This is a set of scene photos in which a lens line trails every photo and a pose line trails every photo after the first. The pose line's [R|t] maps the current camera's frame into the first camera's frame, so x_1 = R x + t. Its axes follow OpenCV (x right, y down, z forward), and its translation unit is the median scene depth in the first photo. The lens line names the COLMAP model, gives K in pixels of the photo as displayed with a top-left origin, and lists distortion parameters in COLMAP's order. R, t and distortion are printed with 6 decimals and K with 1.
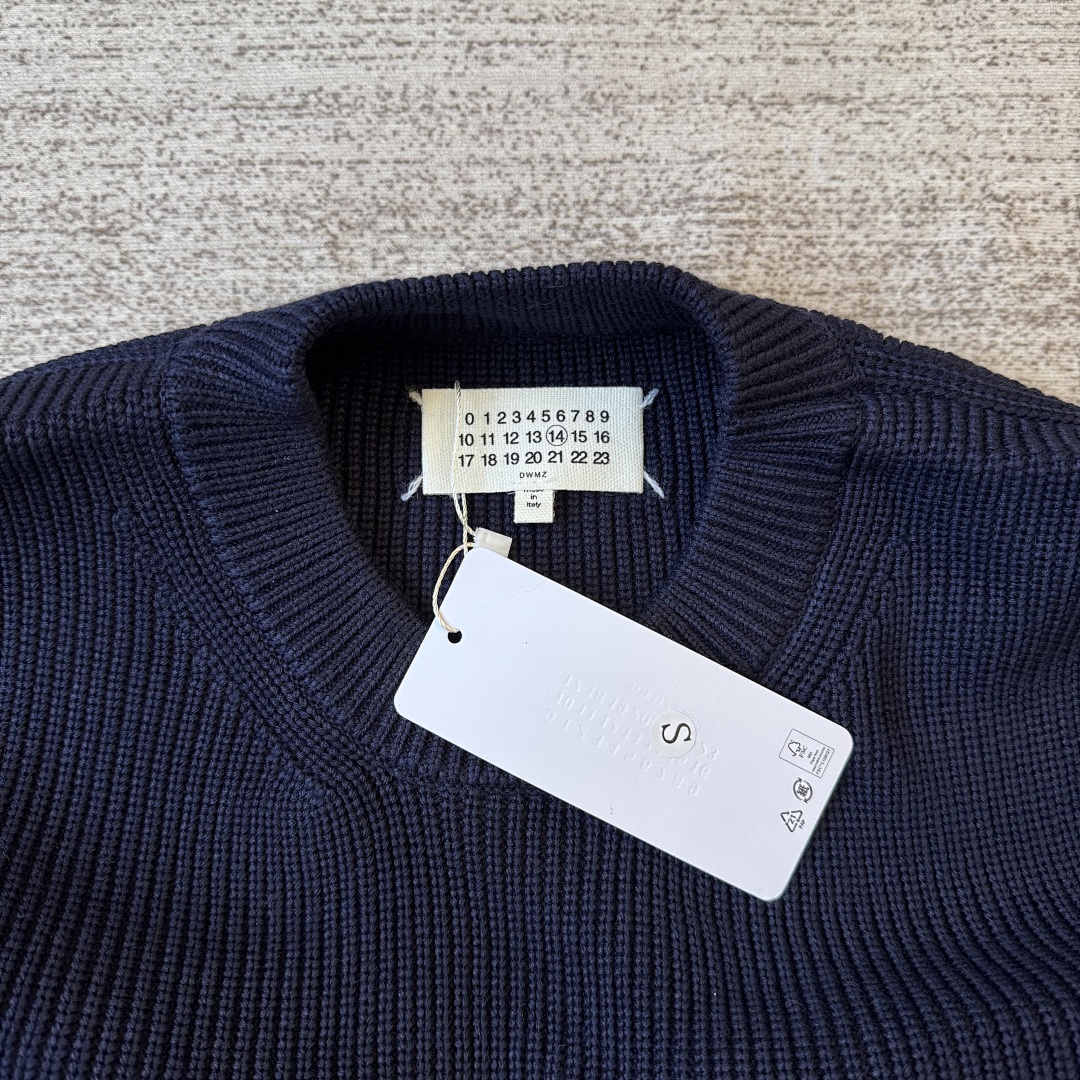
lens RADIAL K [[1053.5, 0, 521.8], [0, 1053.5, 550.3], [0, 0, 1]] dist [-0.034593, 0.000000]
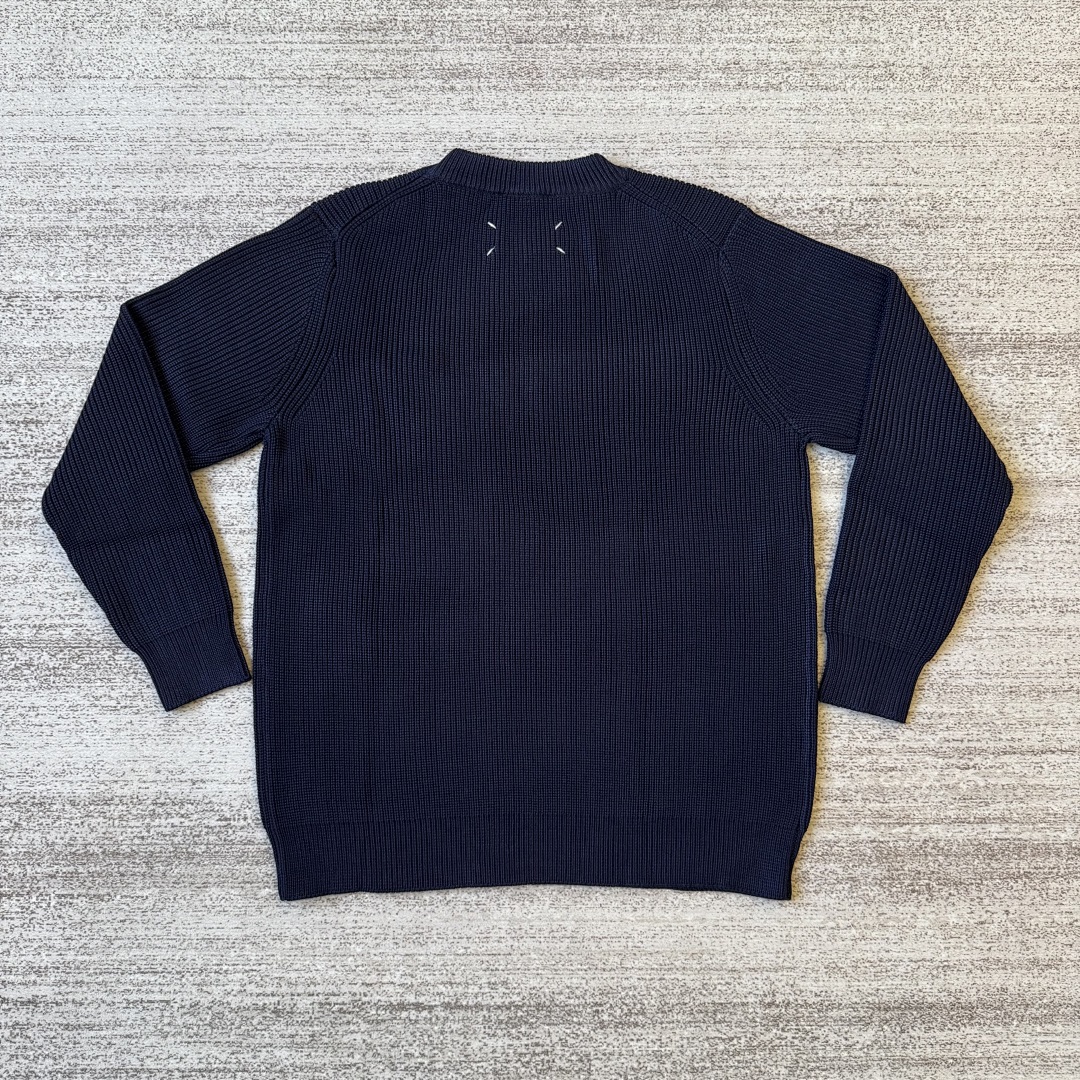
lens RADIAL K [[1053.5, 0, 534.2], [0, 1053.5, 552.2], [0, 0, 1]] dist [-0.034593, 0.000000]
pose [[0.999339, 0.021077, -0.029636, 0.133255], [-0.018958, 0.997362, 0.070064, 0.538929], [0.031034, -0.069456, 0.997102, -2.340388]]
